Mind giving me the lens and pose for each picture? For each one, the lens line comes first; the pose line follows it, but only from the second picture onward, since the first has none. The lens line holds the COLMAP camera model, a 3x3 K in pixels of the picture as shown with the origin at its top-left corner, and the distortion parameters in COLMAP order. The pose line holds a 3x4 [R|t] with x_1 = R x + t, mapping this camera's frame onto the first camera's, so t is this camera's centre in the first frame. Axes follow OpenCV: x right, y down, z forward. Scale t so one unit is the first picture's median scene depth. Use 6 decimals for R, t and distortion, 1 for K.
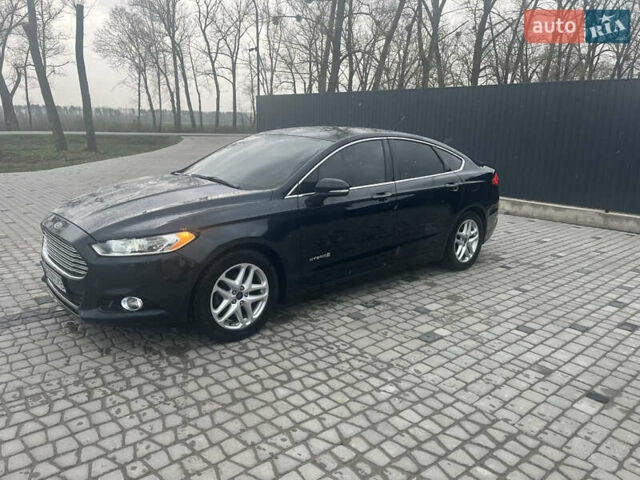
lens RADIAL K [[478.7, 0, 320.0], [0, 478.7, 240.0], [0, 0, 1]] dist [0.077482, -0.106796]
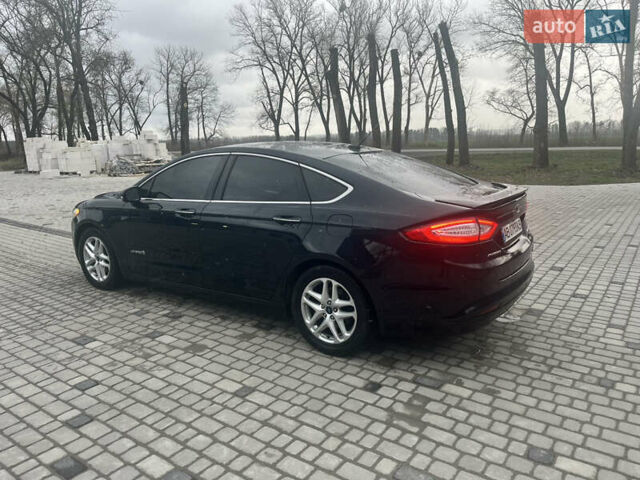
lens RADIAL K [[478.7, 0, 320.0], [0, 478.7, 240.0], [0, 0, 1]] dist [0.077482, -0.106796]
pose [[0.229050, 0.168917, -0.958647, 1.321125], [-0.200631, 0.971875, 0.123311, -0.245399], [0.952514, 0.164090, 0.256498, 1.177329]]
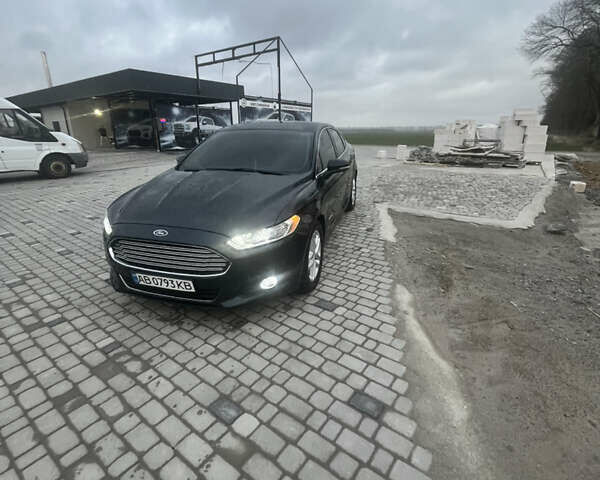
lens RADIAL K [[311.6, 0, 300.0], [0, 311.6, 240.0], [0, 0, 1]] dist [-0.003276, -0.000430]
pose [[0.846318, -0.224418, 0.483097, -0.564807], [0.154762, 0.971392, 0.180129, -0.081114], [-0.509700, -0.077681, 0.856838, 0.265421]]
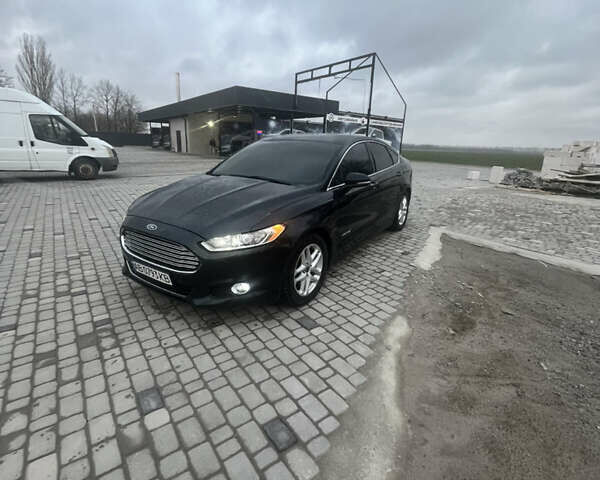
lens RADIAL K [[311.6, 0, 300.0], [0, 311.6, 240.0], [0, 0, 1]] dist [-0.003276, -0.000430]
pose [[0.964373, -0.094415, 0.247126, -0.359505], [0.069116, 0.991621, 0.109134, -0.051190], [-0.255359, -0.088166, 0.962818, 0.196976]]
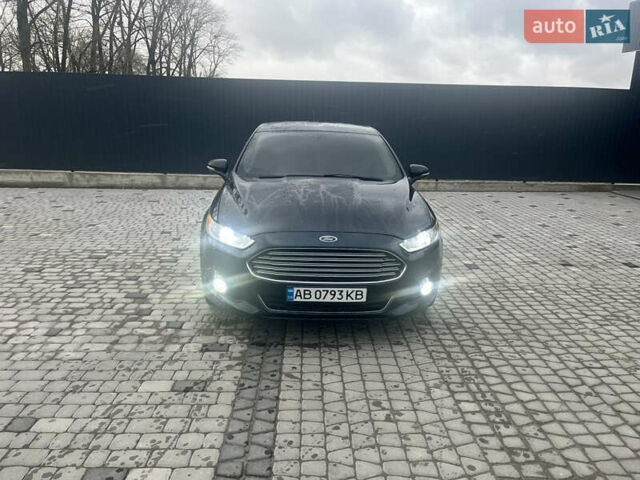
lens RADIAL K [[478.7, 0, 320.0], [0, 478.7, 240.0], [0, 0, 1]] dist [0.077482, -0.106796]
pose [[0.634841, -0.198029, 0.746835, -1.148958], [0.170230, 0.978694, 0.114806, -0.126698], [-0.753657, 0.054250, 0.655025, 0.374131]]
